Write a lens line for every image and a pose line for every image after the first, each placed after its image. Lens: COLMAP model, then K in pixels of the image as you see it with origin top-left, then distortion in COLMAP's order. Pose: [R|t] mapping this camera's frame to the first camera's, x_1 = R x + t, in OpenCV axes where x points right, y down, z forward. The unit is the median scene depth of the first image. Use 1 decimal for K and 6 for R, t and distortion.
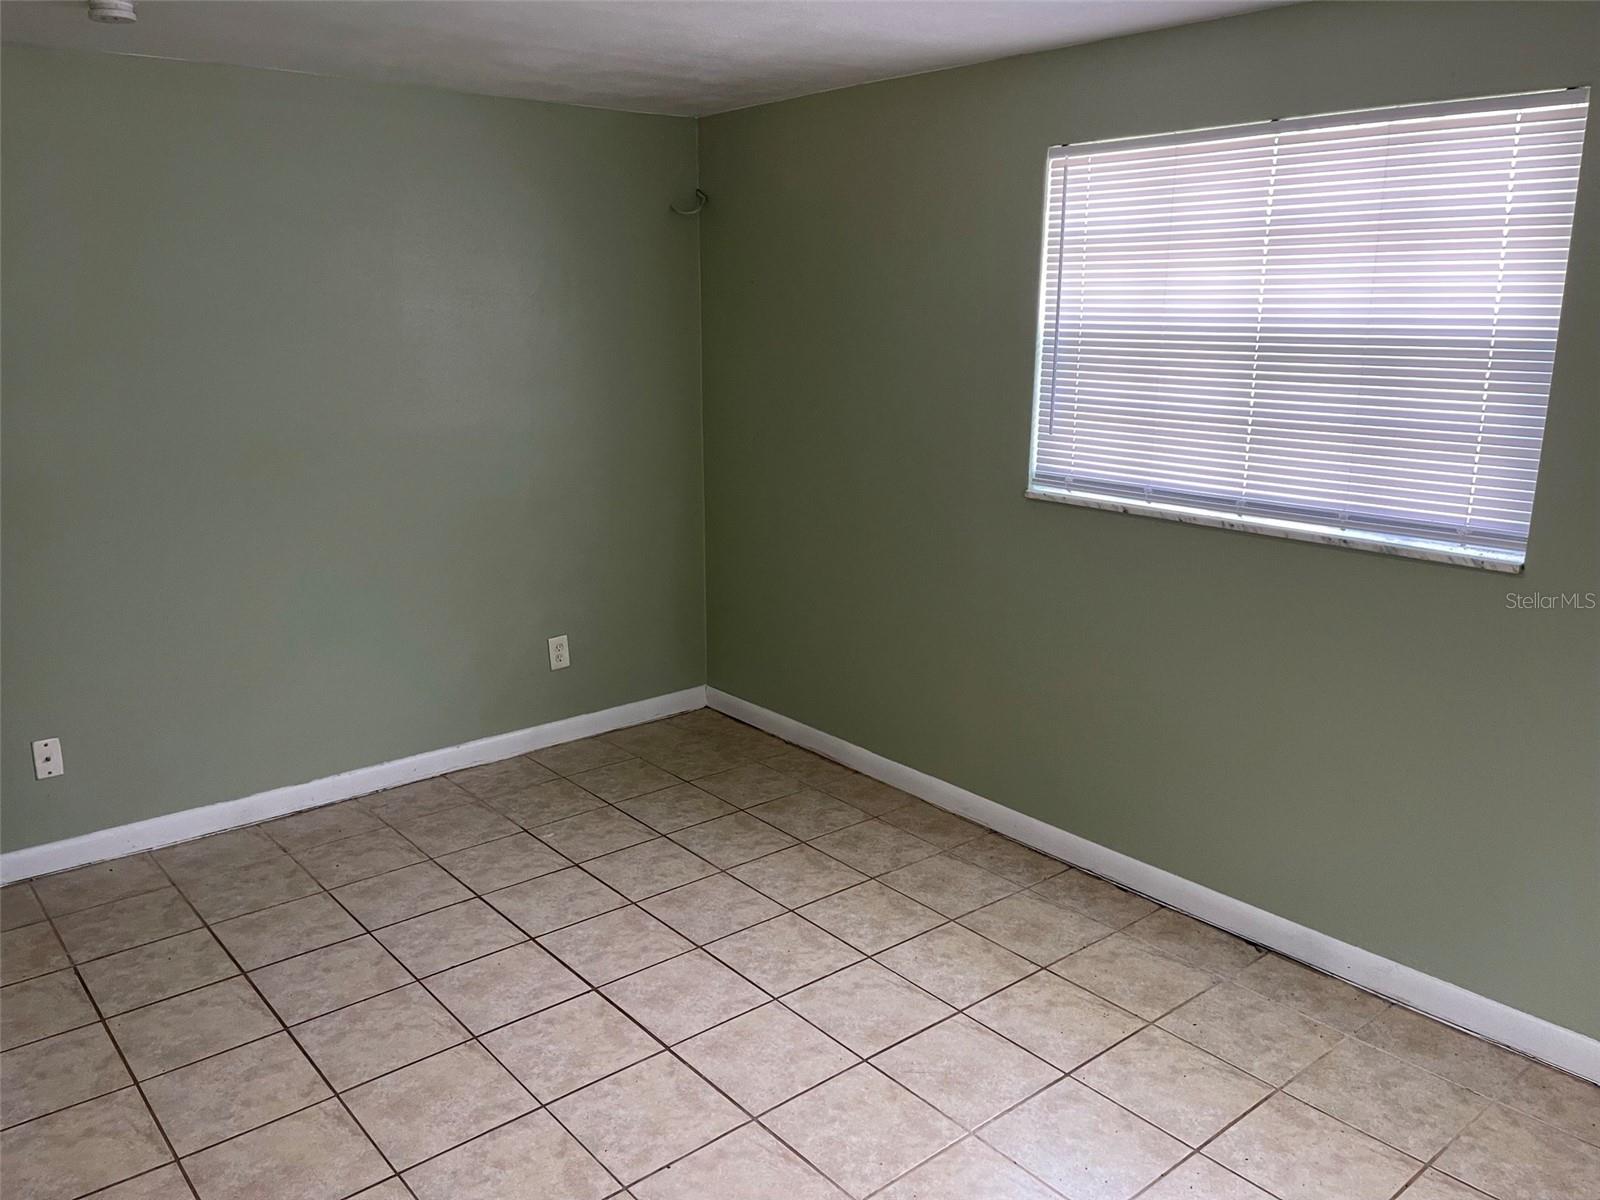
lens RADIAL K [[1204.5, 0, 797.1], [0, 1204.5, 602.3], [0, 0, 1]] dist [0.025293, -0.040432]
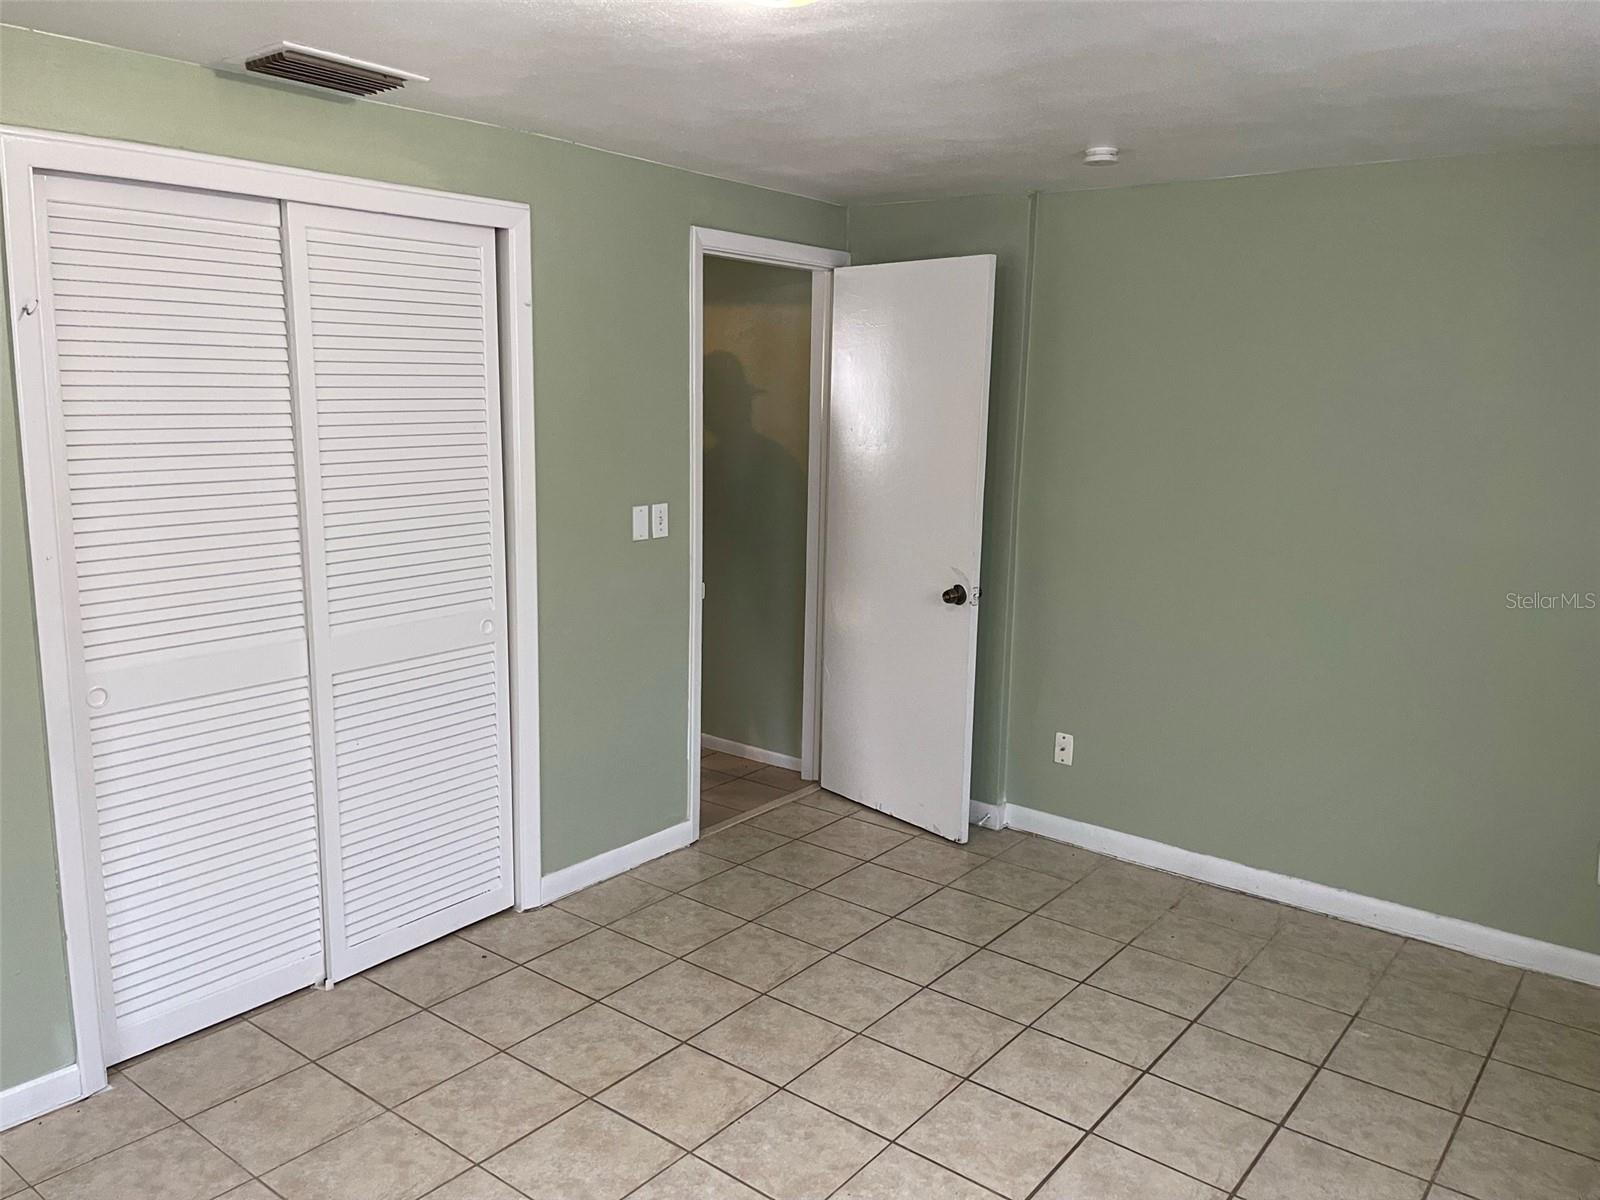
lens RADIAL K [[1204.5, 0, 790.9], [0, 1204.5, 596.1], [0, 0, 1]] dist [0.025293, -0.040432]
pose [[0.187384, 0.172462, -0.967028, 0.560143], [-0.252209, 0.959911, 0.122322, -0.114694], [0.949357, 0.220972, 0.223368, 0.456696]]
